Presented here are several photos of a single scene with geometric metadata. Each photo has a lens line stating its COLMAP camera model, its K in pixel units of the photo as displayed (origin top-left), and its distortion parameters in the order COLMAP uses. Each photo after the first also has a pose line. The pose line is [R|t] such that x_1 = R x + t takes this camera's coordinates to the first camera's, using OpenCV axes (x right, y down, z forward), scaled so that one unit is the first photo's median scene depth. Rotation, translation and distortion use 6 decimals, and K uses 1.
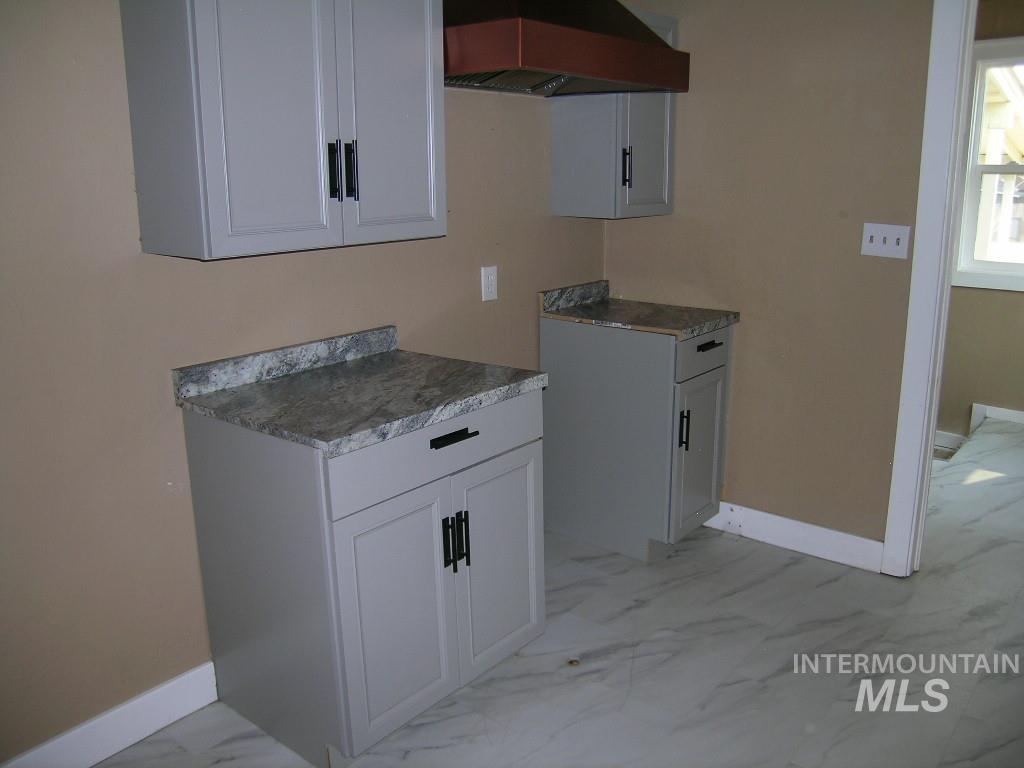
lens RADIAL K [[875.8, 0, 515.2], [0, 875.8, 381.8], [0, 0, 1]] dist [-0.128109, 0.078309]
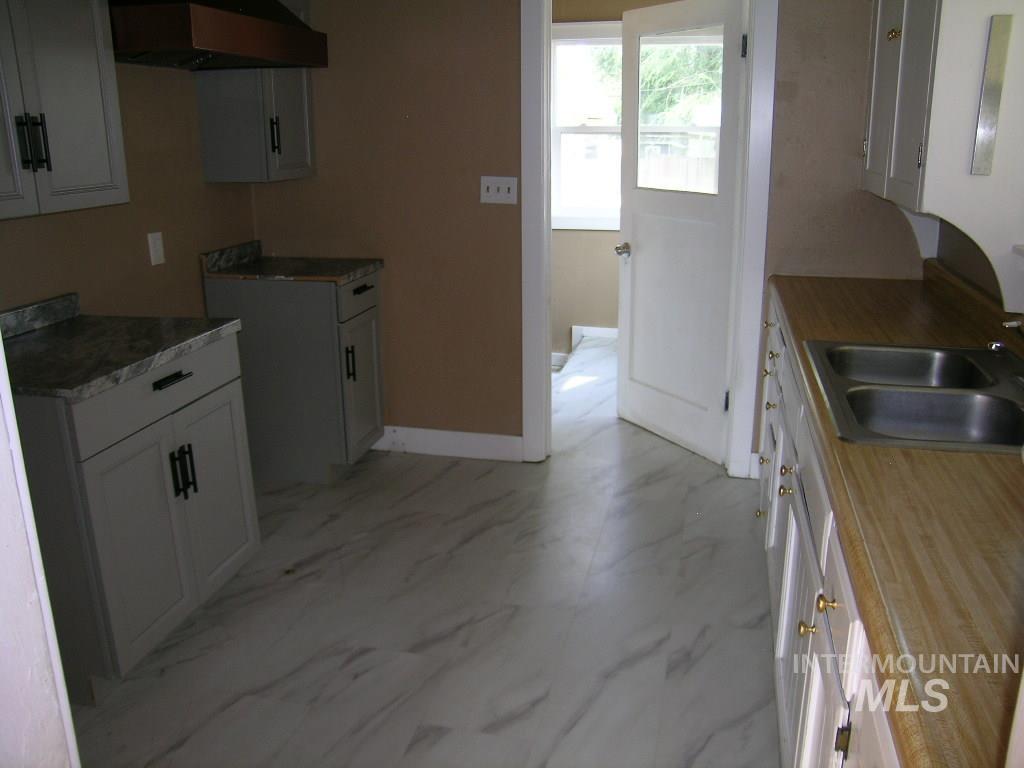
lens RADIAL K [[875.8, 0, 511.9], [0, 875.8, 386.0], [0, 0, 1]] dist [-0.128109, 0.078309]
pose [[0.900919, -0.122280, 0.416403, -0.104023], [0.104688, 0.992384, 0.064920, 0.034701], [-0.421170, -0.014895, 0.906859, -0.143725]]
